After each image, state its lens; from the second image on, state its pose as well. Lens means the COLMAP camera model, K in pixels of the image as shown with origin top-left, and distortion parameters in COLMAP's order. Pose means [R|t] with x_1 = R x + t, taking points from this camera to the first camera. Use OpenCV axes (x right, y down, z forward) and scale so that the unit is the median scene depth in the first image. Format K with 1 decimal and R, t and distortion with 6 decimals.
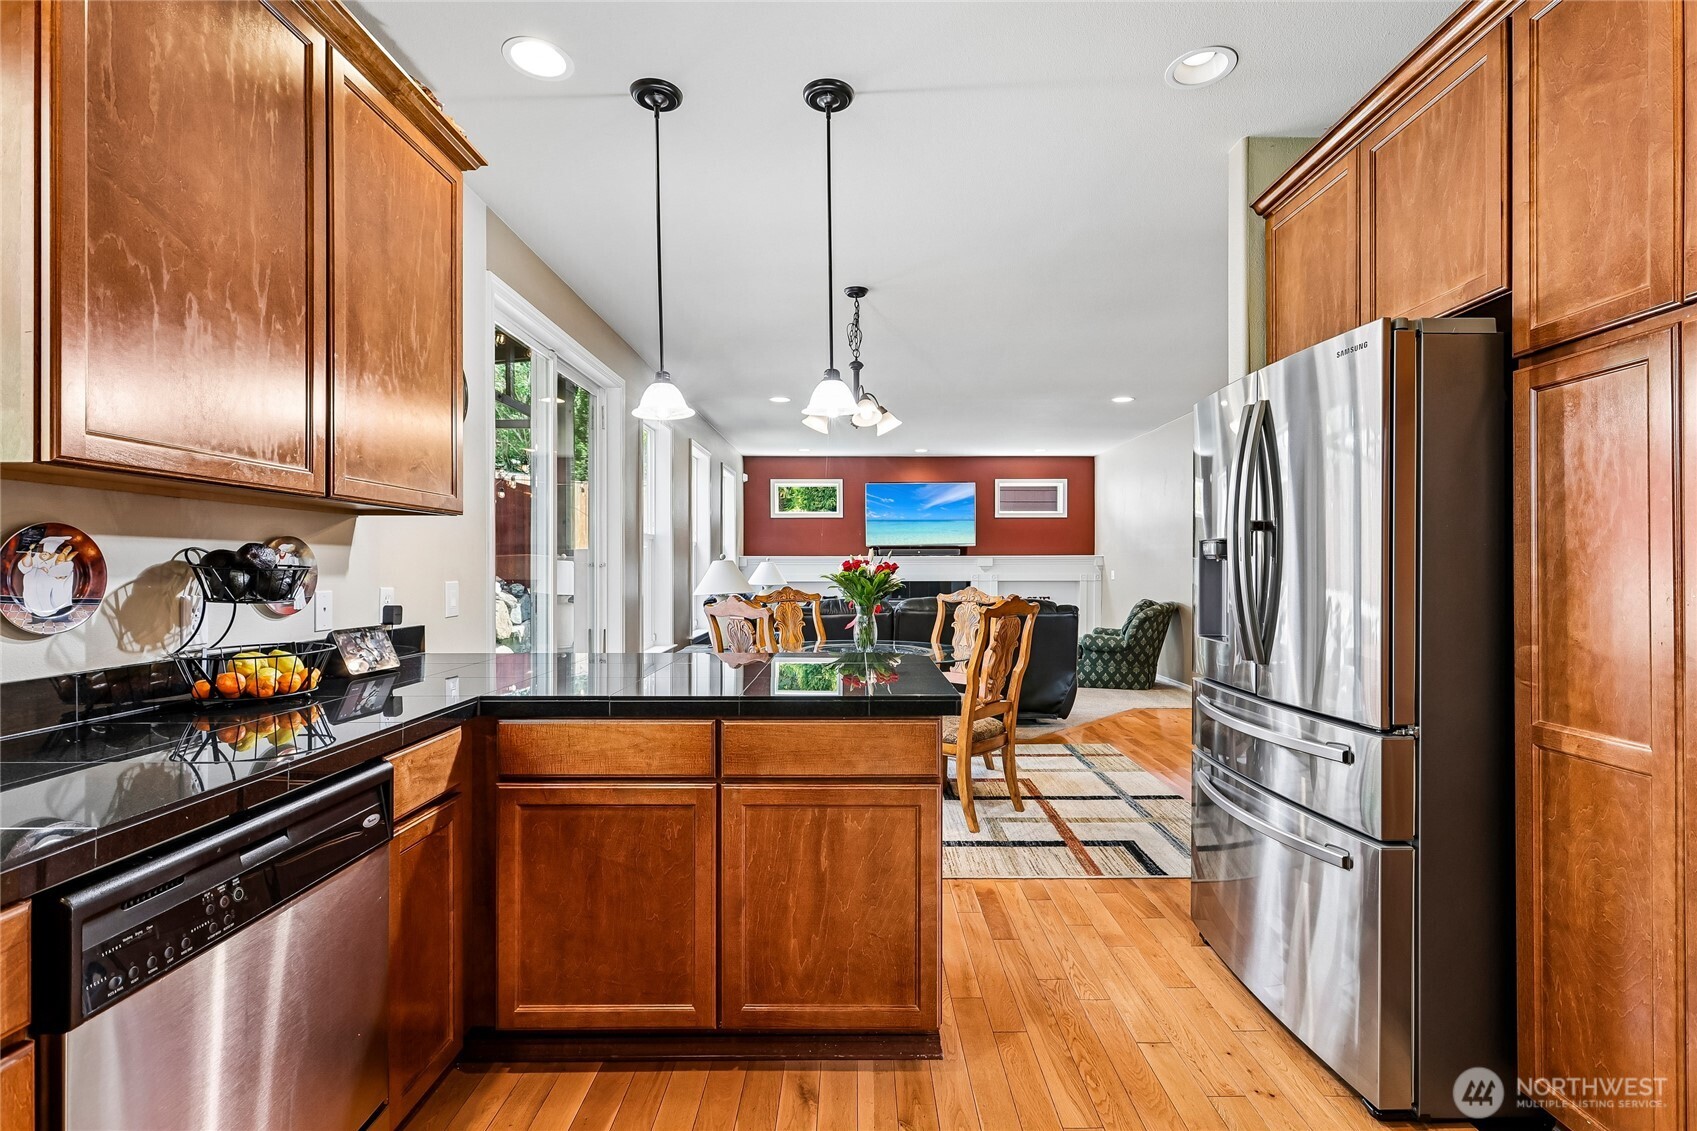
lens RADIAL K [[777.8, 0, 867.2], [0, 777.8, 568.1], [0, 0, 1]] dist [0.003671, 0.000532]
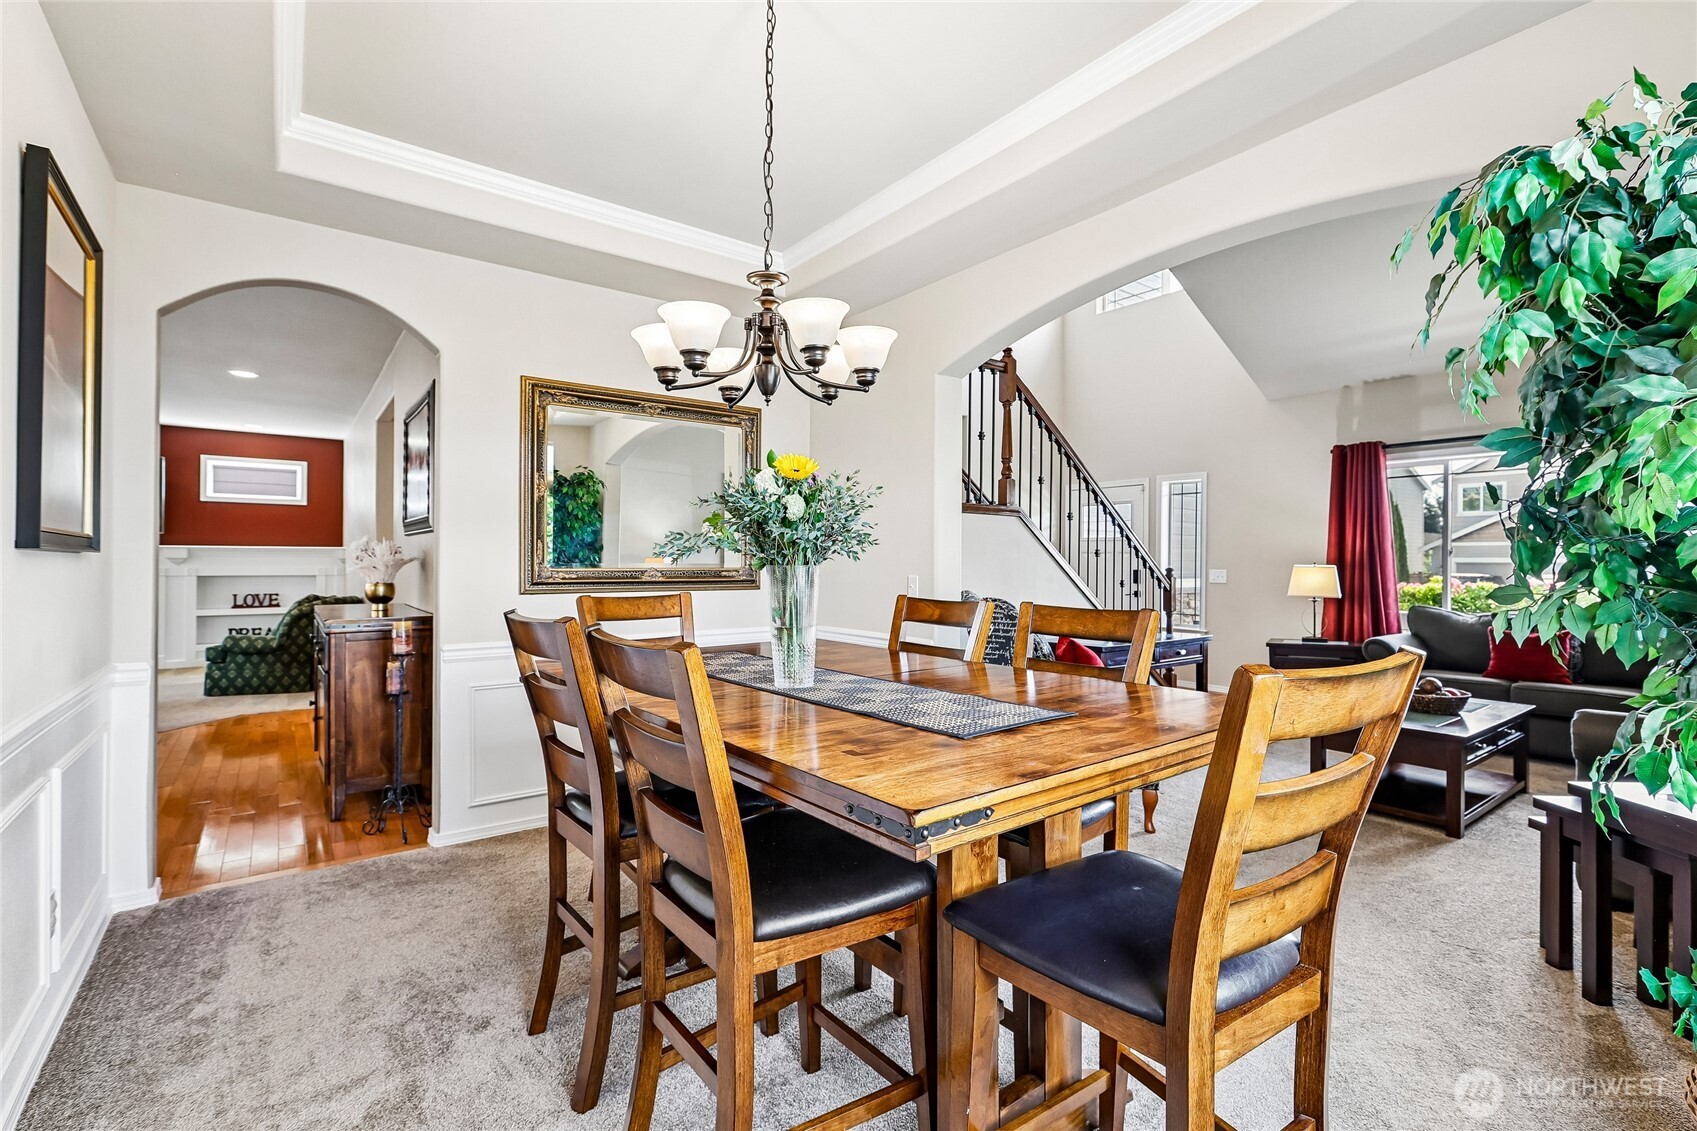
lens RADIAL K [[761.6, 0, 860.6], [0, 761.6, 558.3], [0, 0, 1]] dist [0.000648, 0.000122]
pose [[0.801507, 0.007698, 0.597935, 0.684594], [-0.004308, 0.999966, -0.007100, 0.000881], [-0.597969, 0.003115, 0.801513, -0.254261]]
